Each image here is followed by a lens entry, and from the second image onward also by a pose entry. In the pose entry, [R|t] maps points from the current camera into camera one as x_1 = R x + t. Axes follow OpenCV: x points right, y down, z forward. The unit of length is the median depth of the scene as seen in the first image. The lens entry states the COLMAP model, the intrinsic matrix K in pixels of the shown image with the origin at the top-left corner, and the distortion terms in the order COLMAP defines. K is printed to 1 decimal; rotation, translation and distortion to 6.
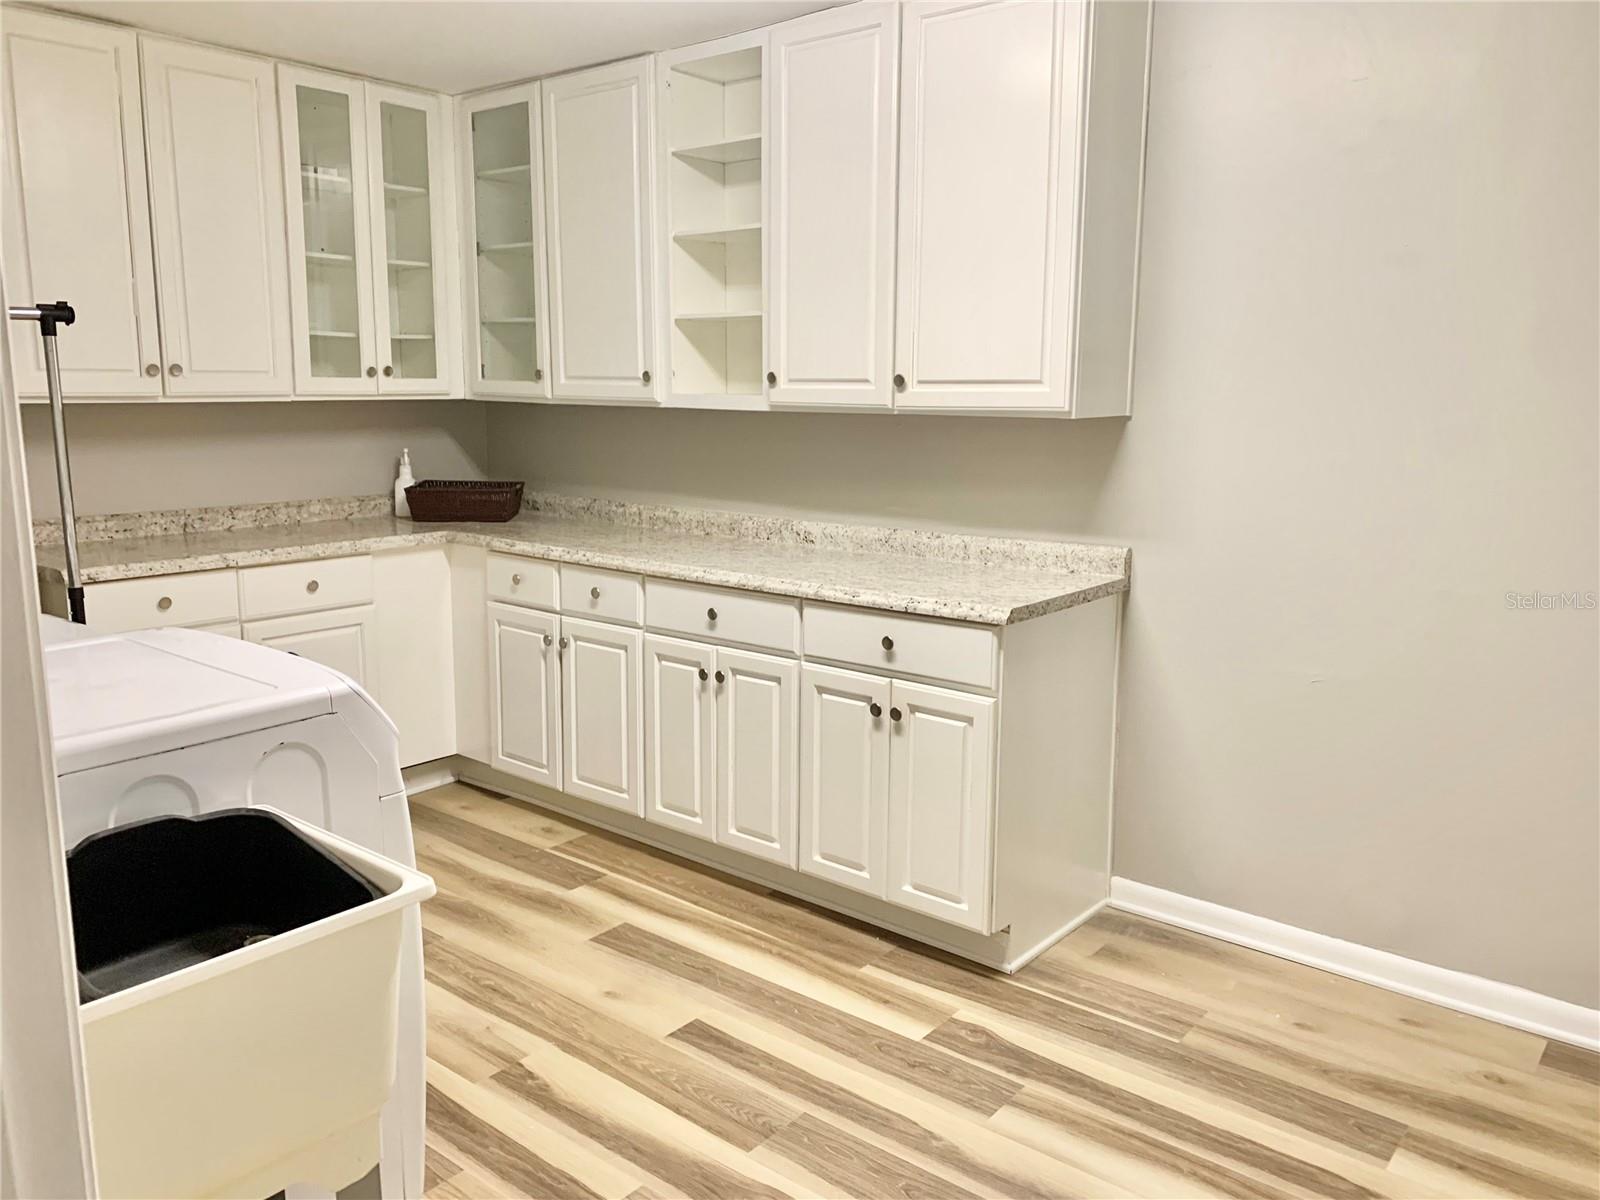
lens RADIAL K [[1238.0, 0, 798.8], [0, 1238.0, 600.8], [0, 0, 1]] dist [0.051987, -0.060528]
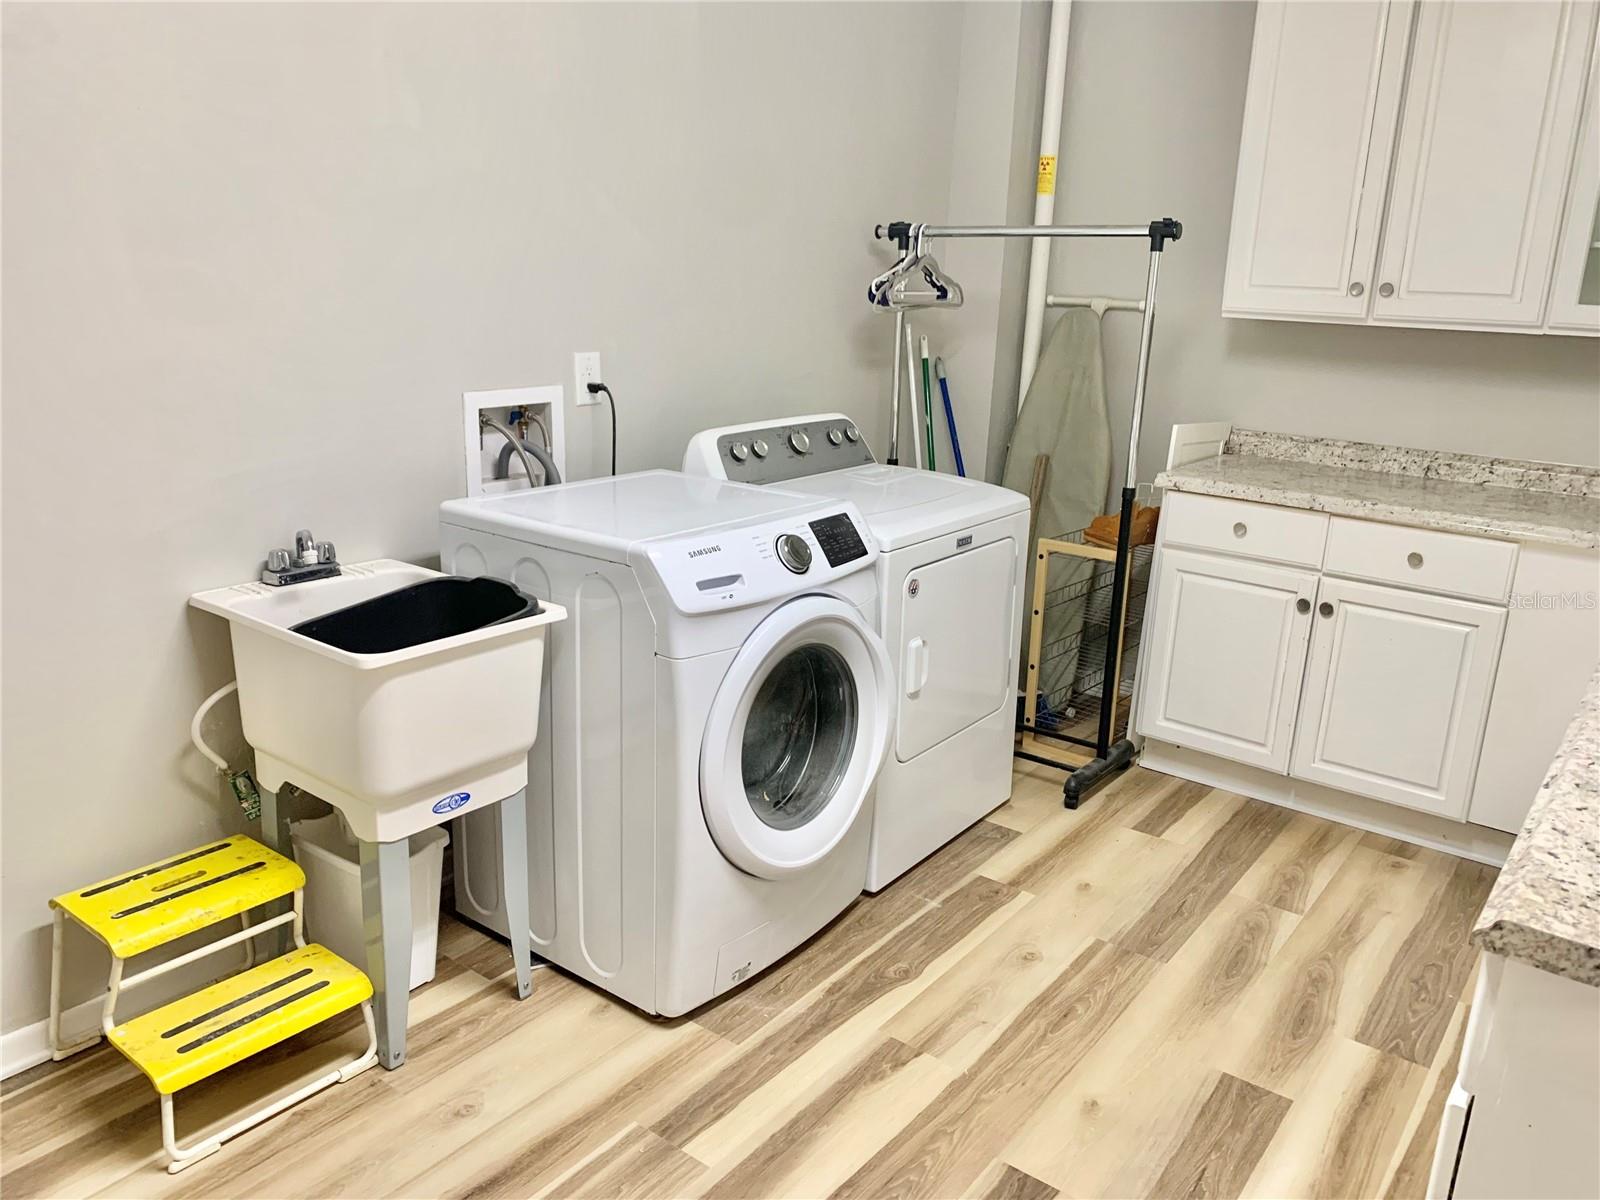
lens RADIAL K [[1238.0, 0, 798.1], [0, 1238.0, 591.0], [0, 0, 1]] dist [0.051987, -0.060528]
pose [[0.032512, 0.255920, -0.966151, 0.416915], [-0.211133, 0.946606, 0.243638, -0.111895], [0.976917, 0.196065, 0.084809, 0.566794]]
